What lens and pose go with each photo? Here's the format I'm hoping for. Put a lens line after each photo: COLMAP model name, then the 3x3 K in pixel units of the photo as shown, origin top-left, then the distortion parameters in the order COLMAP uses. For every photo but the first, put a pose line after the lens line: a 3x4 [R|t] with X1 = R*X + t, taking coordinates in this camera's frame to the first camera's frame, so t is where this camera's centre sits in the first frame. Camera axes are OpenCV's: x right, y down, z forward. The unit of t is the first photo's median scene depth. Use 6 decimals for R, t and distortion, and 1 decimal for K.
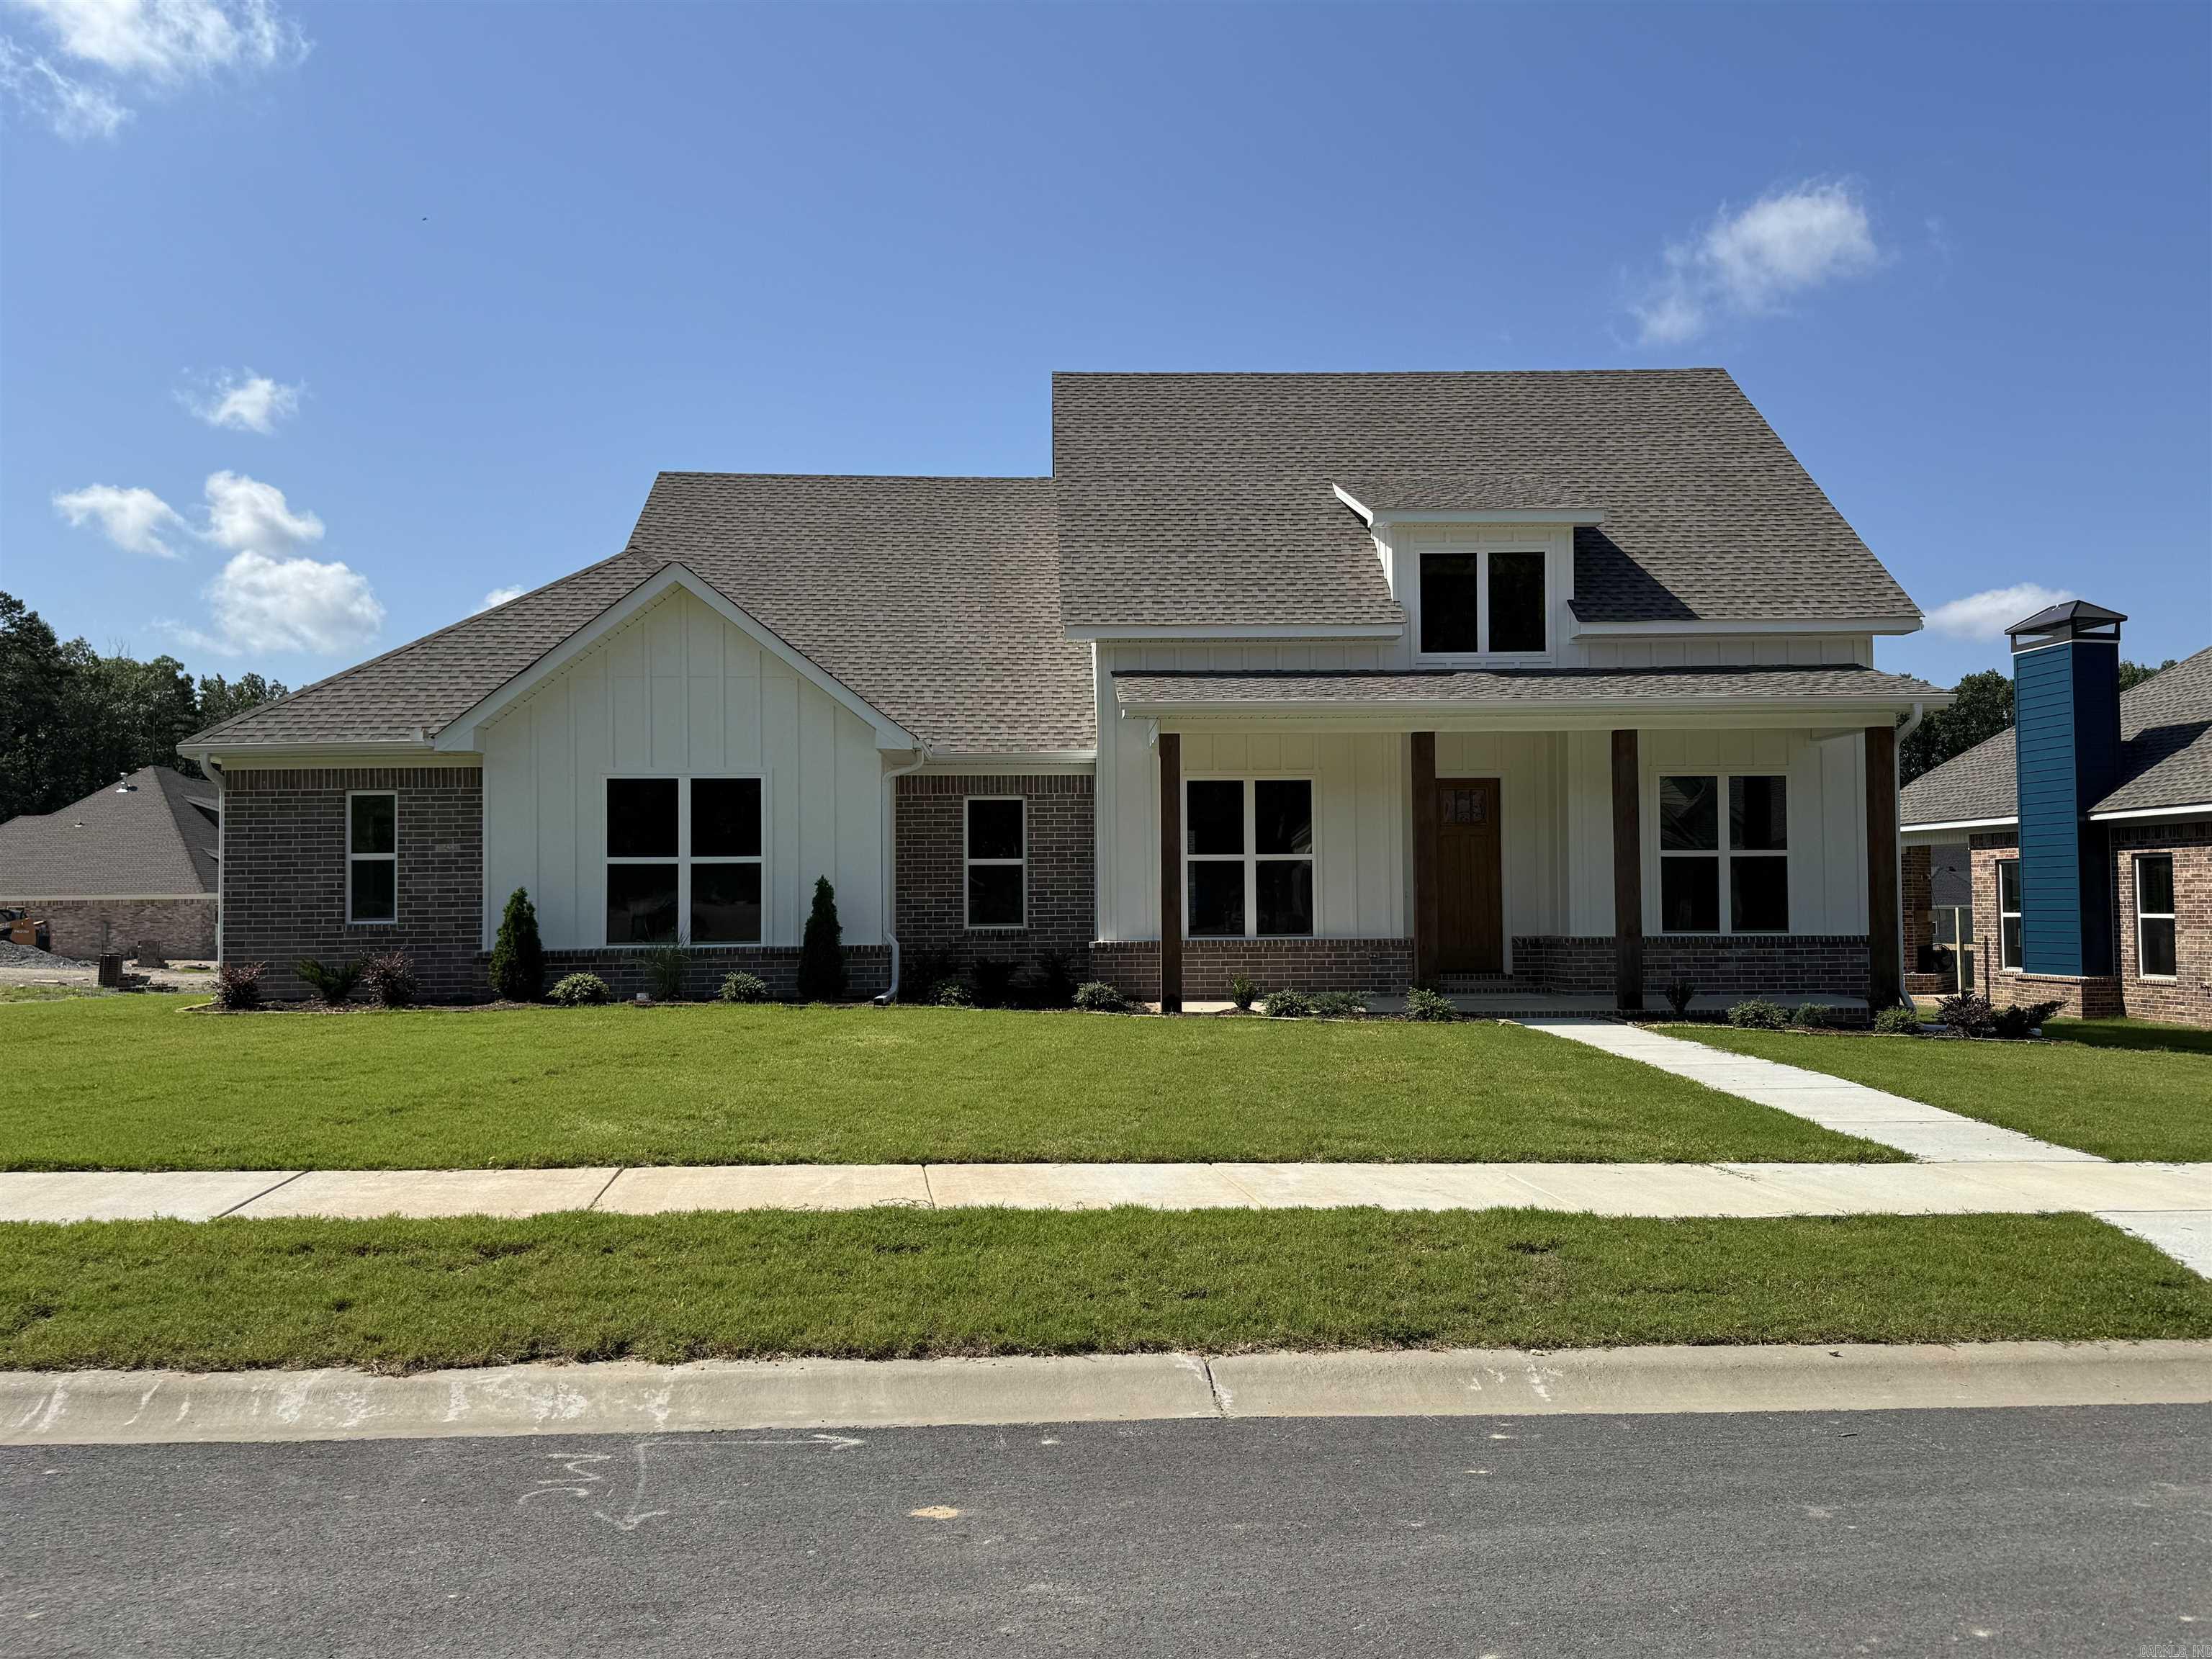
lens RADIAL K [[1602.0, 0, 1113.9], [0, 1602.0, 861.5], [0, 0, 1]] dist [0.142739, -0.215583]
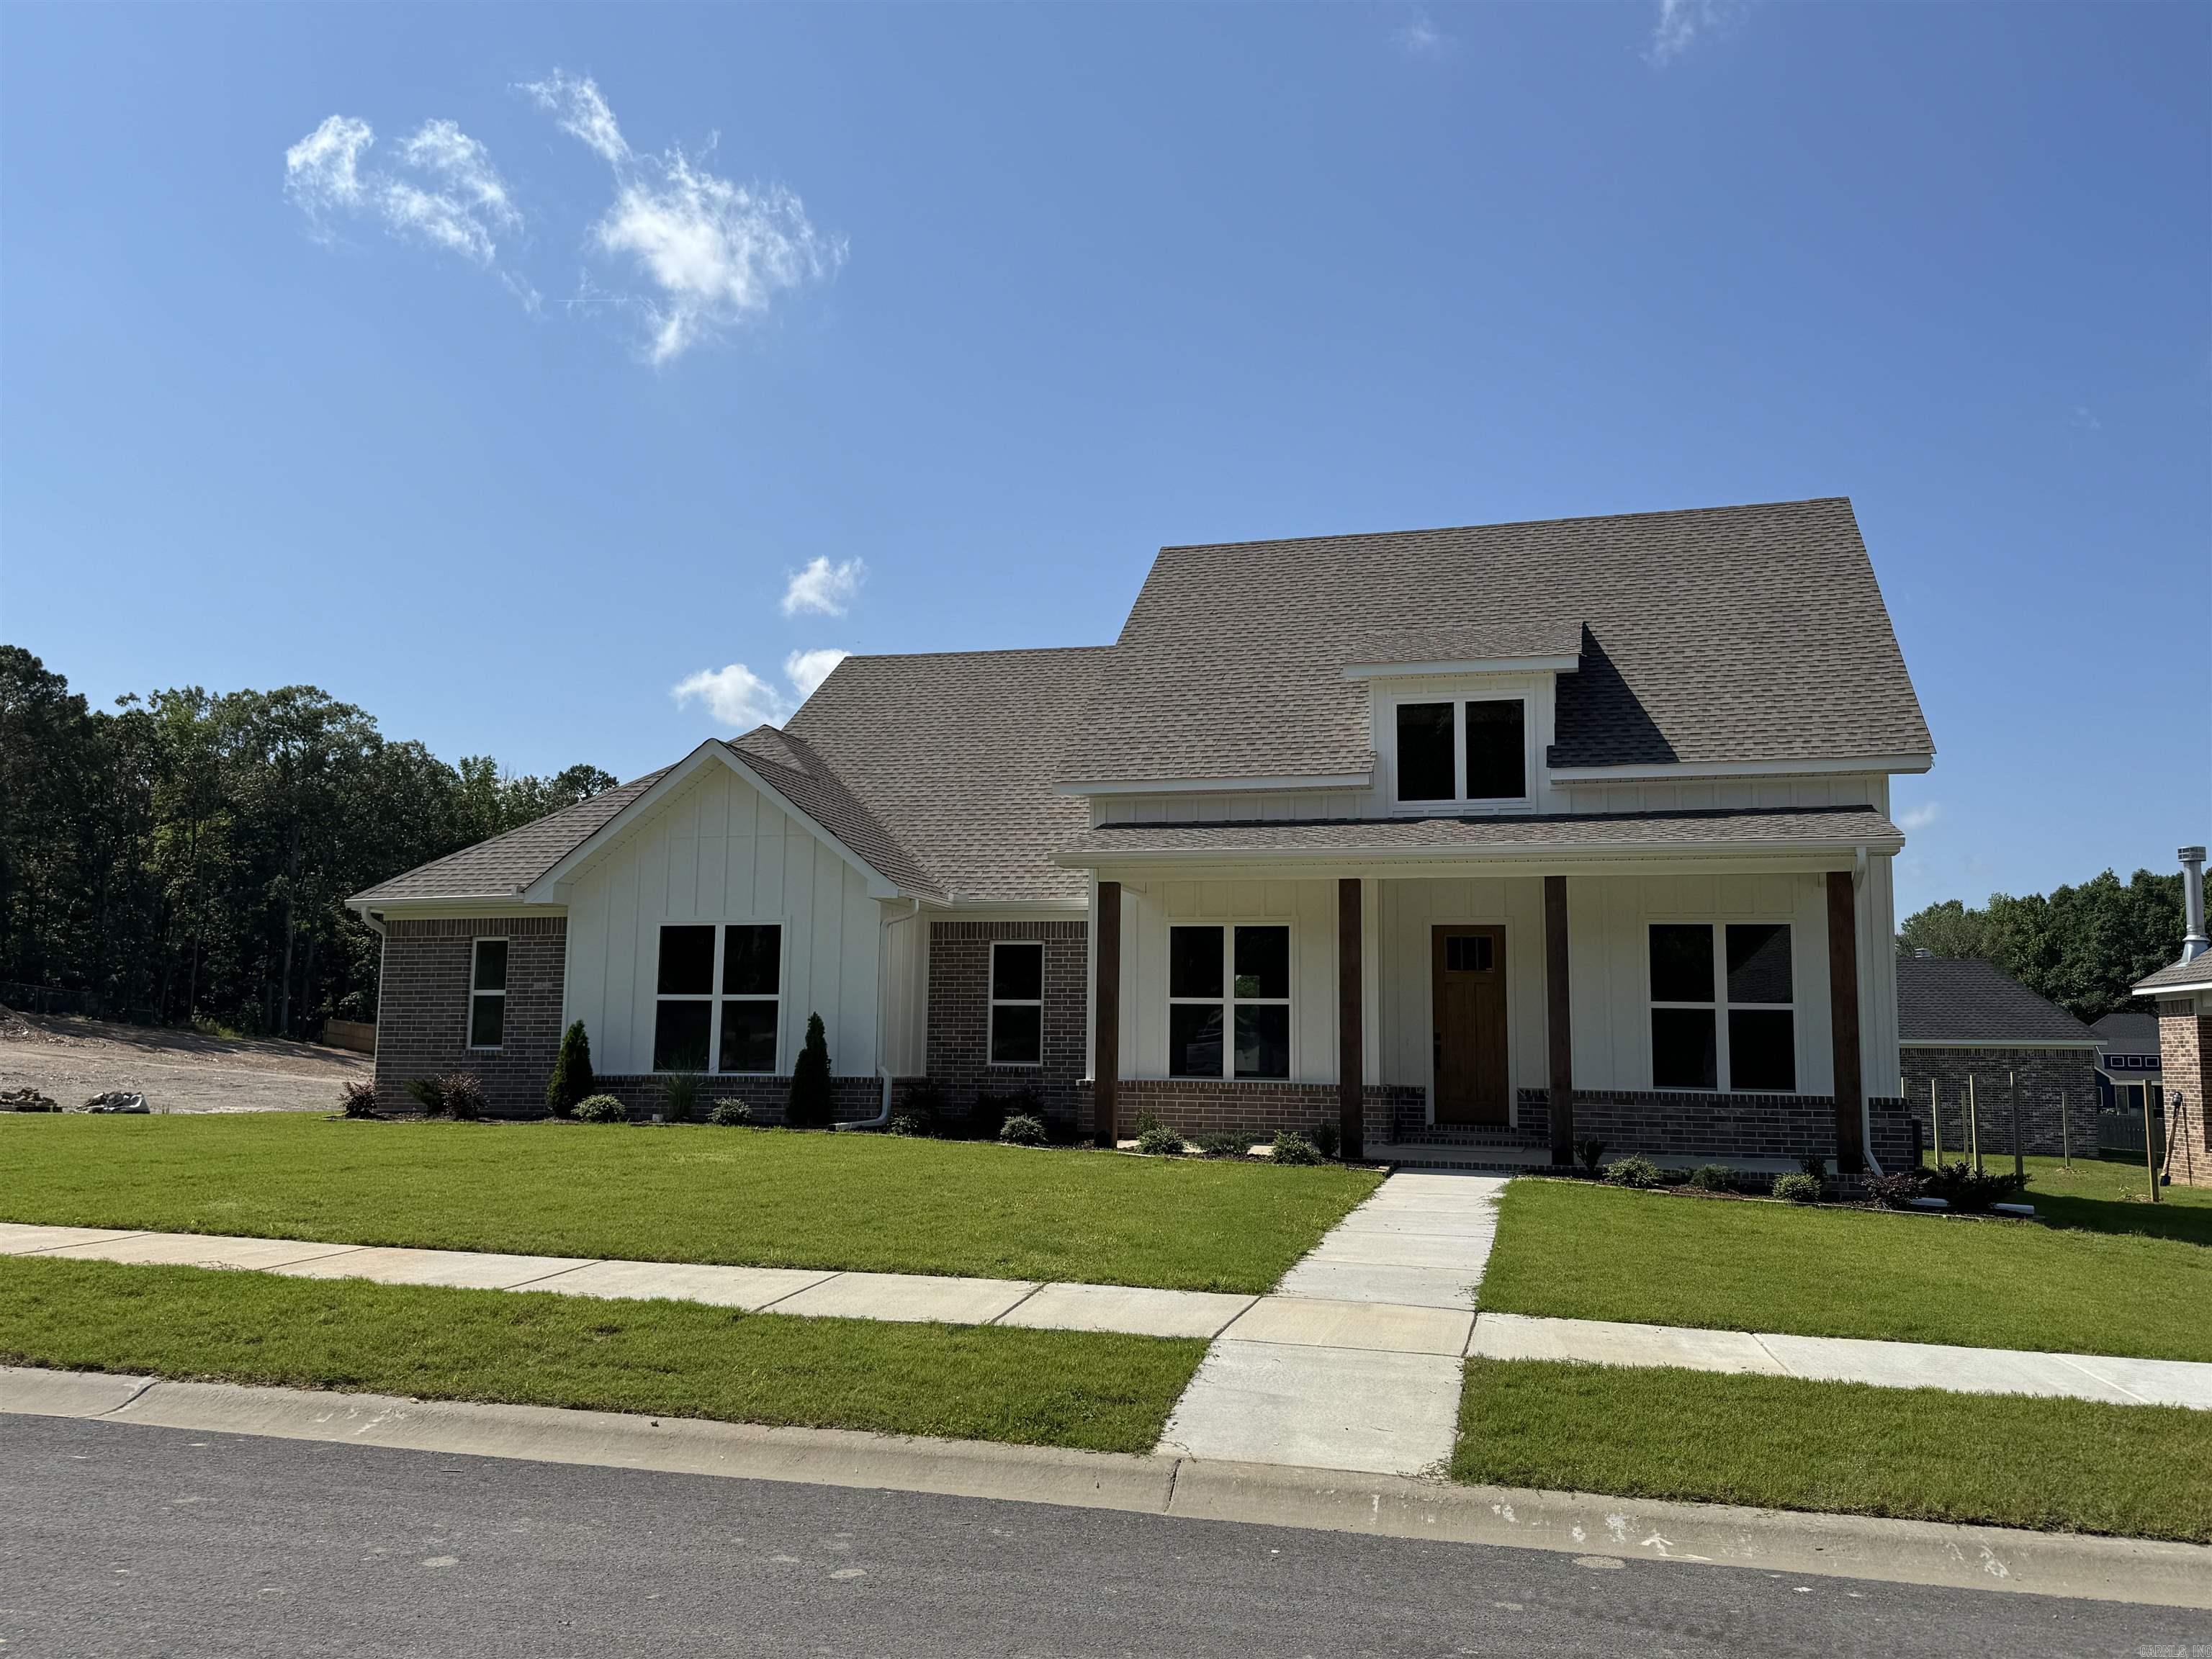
lens RADIAL K [[1602.0, 0, 1113.9], [0, 1602.0, 861.5], [0, 0, 1]] dist [0.142739, -0.215583]
pose [[0.960022, -0.011022, -0.279706, 0.302953], [-0.014560, 0.995906, -0.089218, 0.001138], [0.279544, 0.089723, 0.955931, -0.012440]]
